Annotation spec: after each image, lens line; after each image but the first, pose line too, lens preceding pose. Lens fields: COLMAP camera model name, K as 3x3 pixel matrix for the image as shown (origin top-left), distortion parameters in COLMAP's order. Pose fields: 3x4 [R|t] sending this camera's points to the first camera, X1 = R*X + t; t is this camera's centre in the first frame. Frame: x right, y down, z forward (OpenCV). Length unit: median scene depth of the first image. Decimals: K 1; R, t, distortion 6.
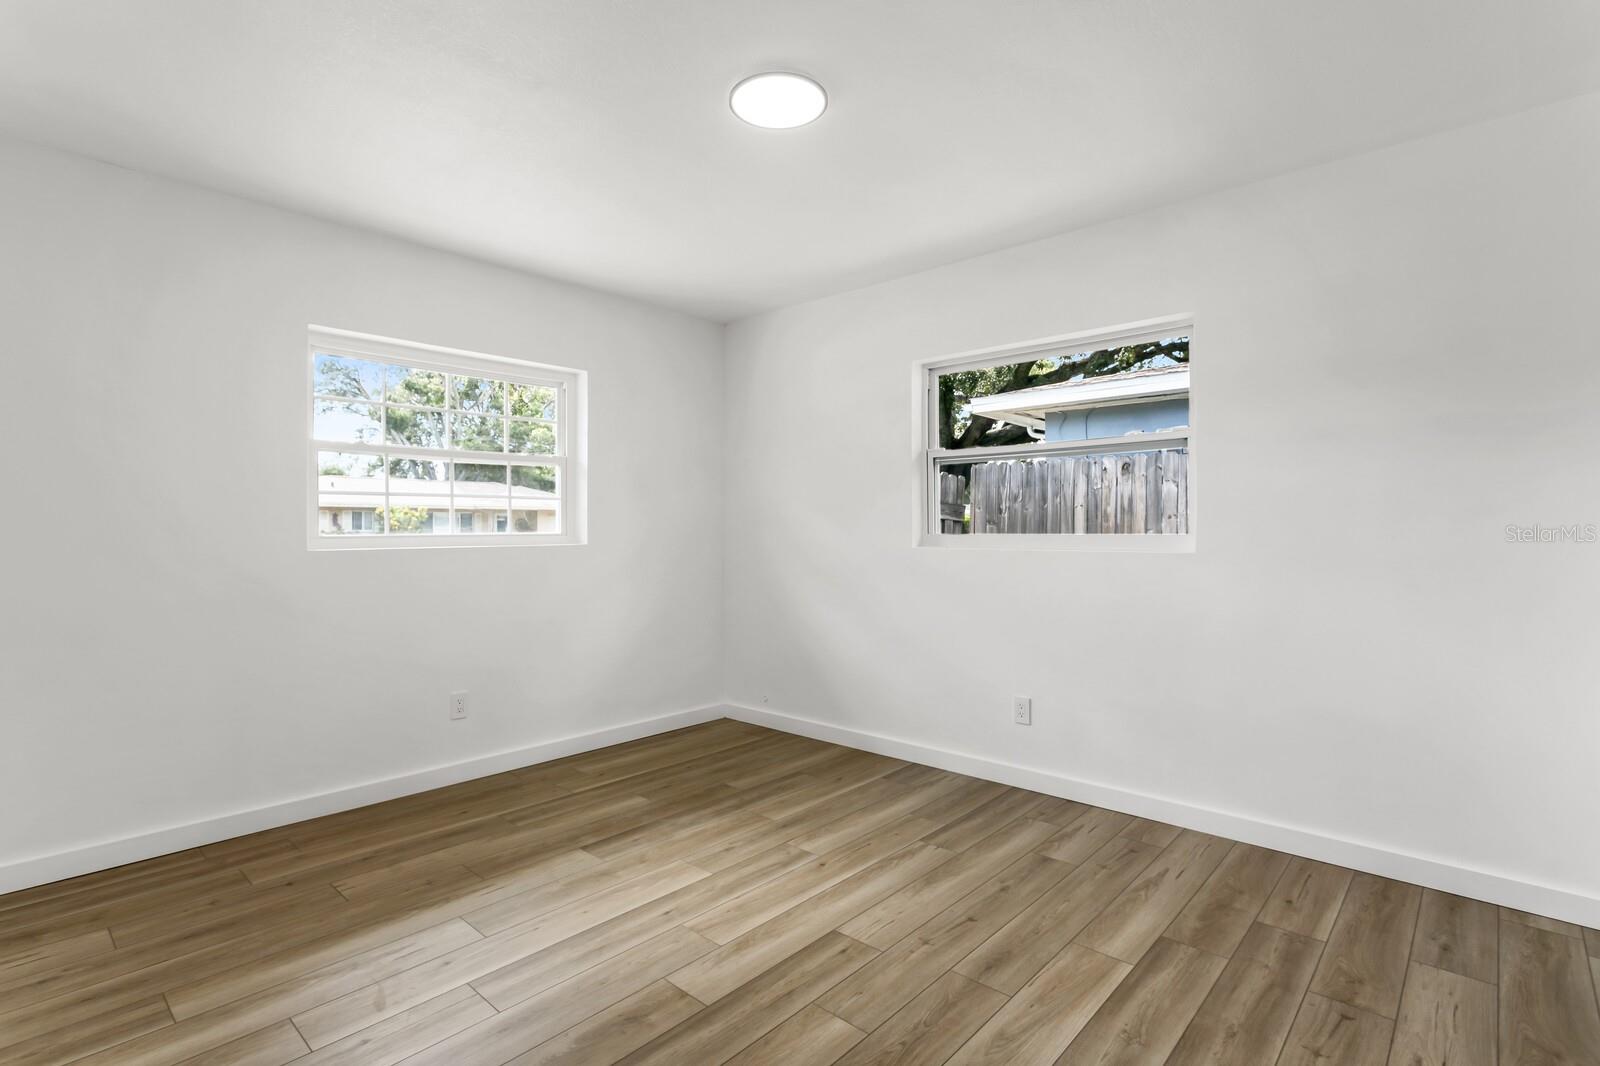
lens RADIAL K [[770.2, 0, 795.4], [0, 770.2, 531.5], [0, 0, 1]] dist [0.010690, 0.000032]
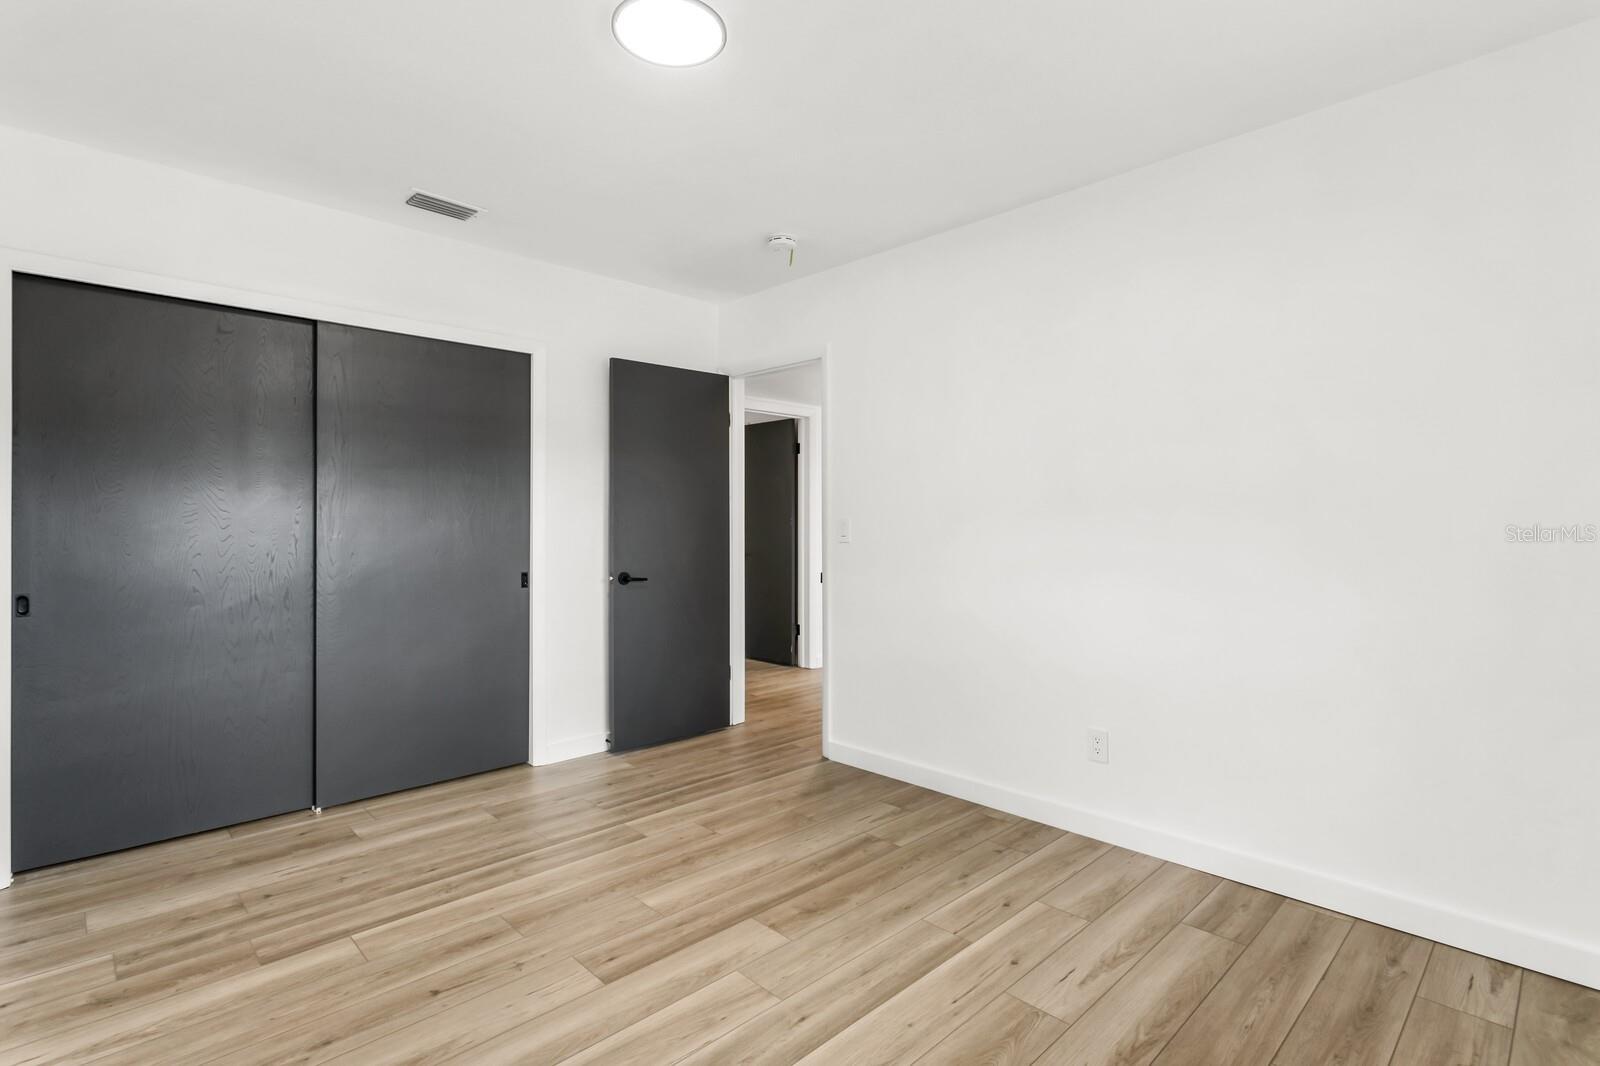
lens RADIAL K [[770.2, 0, 795.4], [0, 770.2, 531.5], [0, 0, 1]] dist [0.010690, 0.000032]
pose [[-0.998242, 0.003605, 0.059167, -0.233583], [0.004262, 0.999931, 0.010978, -0.002433], [-0.059123, 0.011210, -0.998188, 2.002218]]
